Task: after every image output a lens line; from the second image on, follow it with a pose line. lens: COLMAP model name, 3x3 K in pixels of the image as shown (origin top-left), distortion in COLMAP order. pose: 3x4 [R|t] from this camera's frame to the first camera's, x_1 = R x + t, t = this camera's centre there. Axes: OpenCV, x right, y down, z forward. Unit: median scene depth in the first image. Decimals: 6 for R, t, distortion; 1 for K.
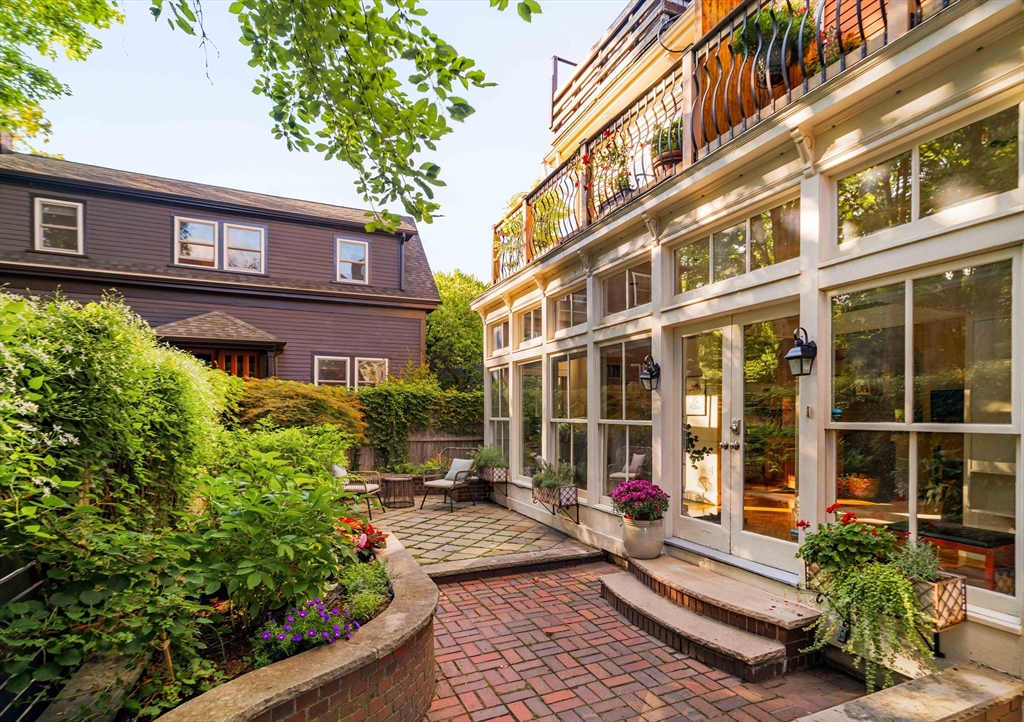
lens RADIAL K [[511.5, 0, 513.8], [0, 511.5, 418.7], [0, 0, 1]] dist [0.002050, 0.000508]
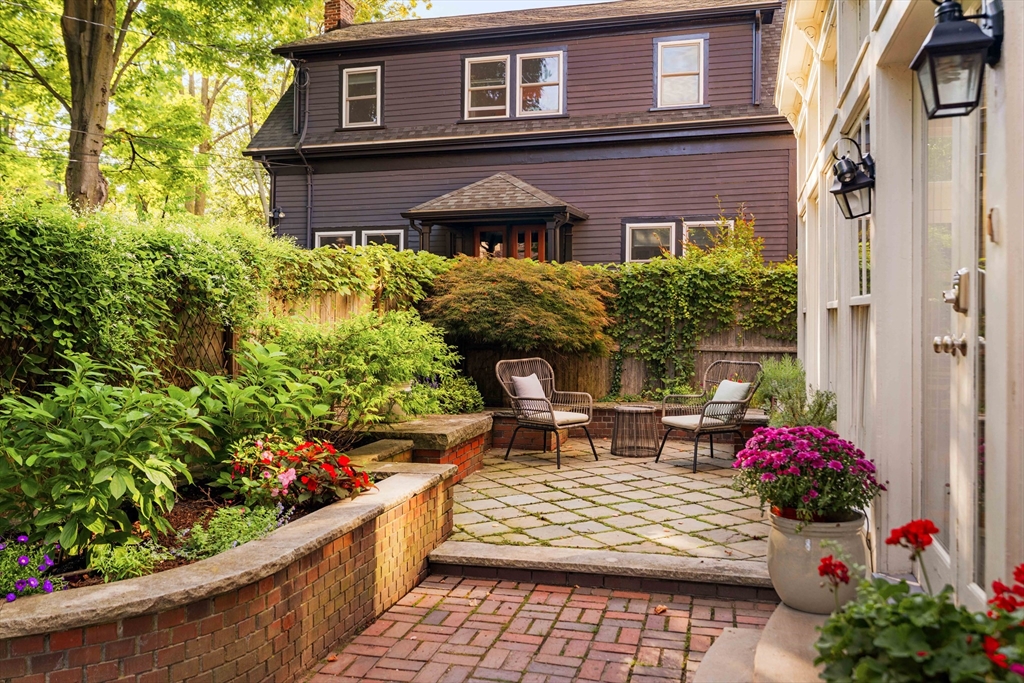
lens RADIAL K [[791.5, 0, 512.4], [0, 791.5, 320.5], [0, 0, 1]] dist [-0.006439, -0.002034]
pose [[0.790055, 0.000827, -0.613035, 0.190300], [-0.005103, 0.999973, -0.005228, 0.014386], [0.613014, 0.007259, 0.790039, 0.131855]]
